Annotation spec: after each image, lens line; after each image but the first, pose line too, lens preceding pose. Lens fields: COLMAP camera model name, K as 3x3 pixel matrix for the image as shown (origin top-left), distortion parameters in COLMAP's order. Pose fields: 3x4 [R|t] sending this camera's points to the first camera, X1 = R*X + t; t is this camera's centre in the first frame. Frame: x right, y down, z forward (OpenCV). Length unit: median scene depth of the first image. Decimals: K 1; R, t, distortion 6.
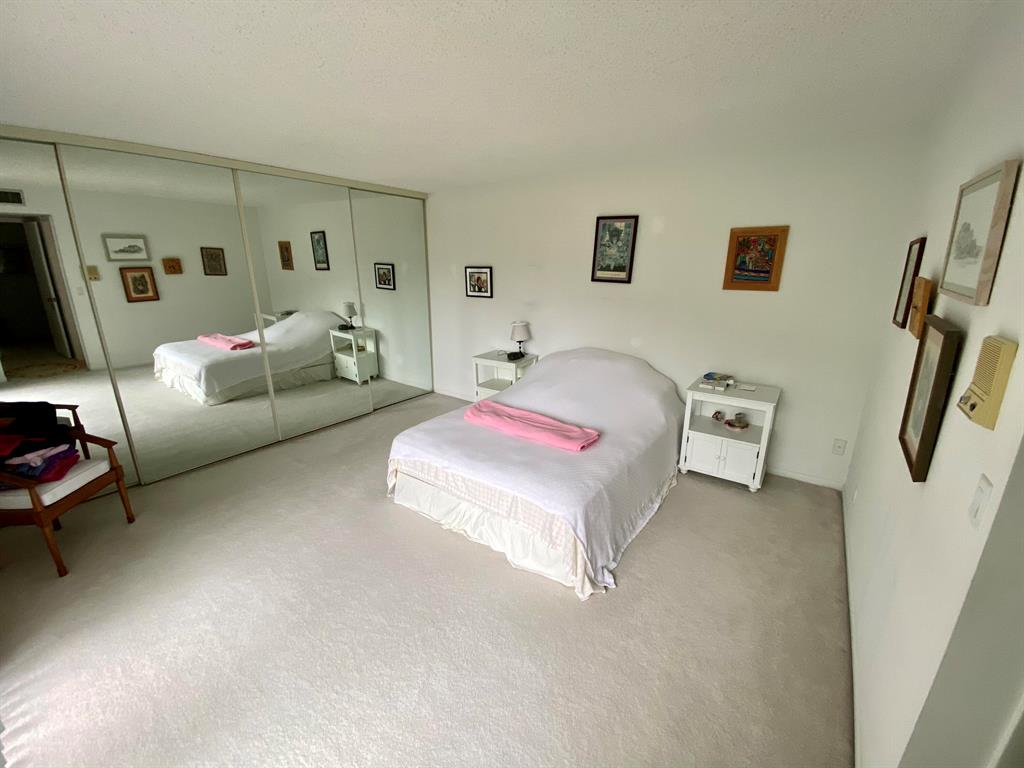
lens RADIAL K [[417.3, 0, 514.6], [0, 417.3, 384.4], [0, 0, 1]] dist [-0.004529, -0.000671]
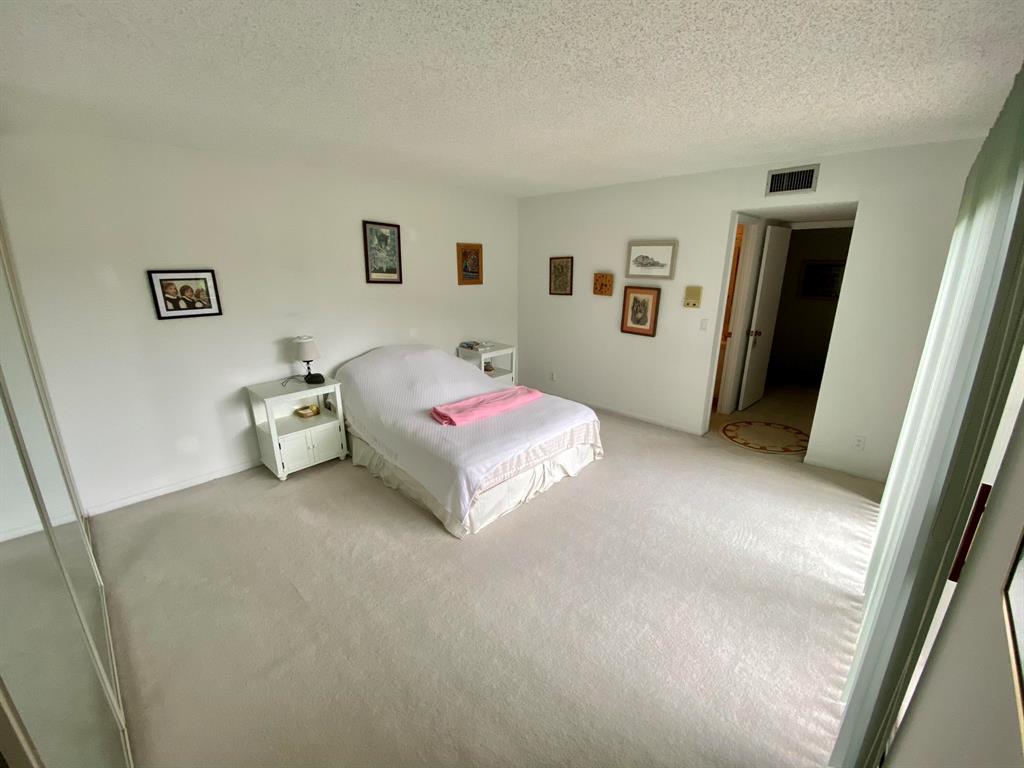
lens RADIAL K [[417.3, 0, 514.8], [0, 417.3, 382.9], [0, 0, 1]] dist [-0.004529, -0.000671]
pose [[0.118813, -0.265852, 0.956664, -0.850489], [0.266259, 0.936732, 0.227244, -0.164306], [-0.956551, 0.227721, 0.182082, 0.556625]]
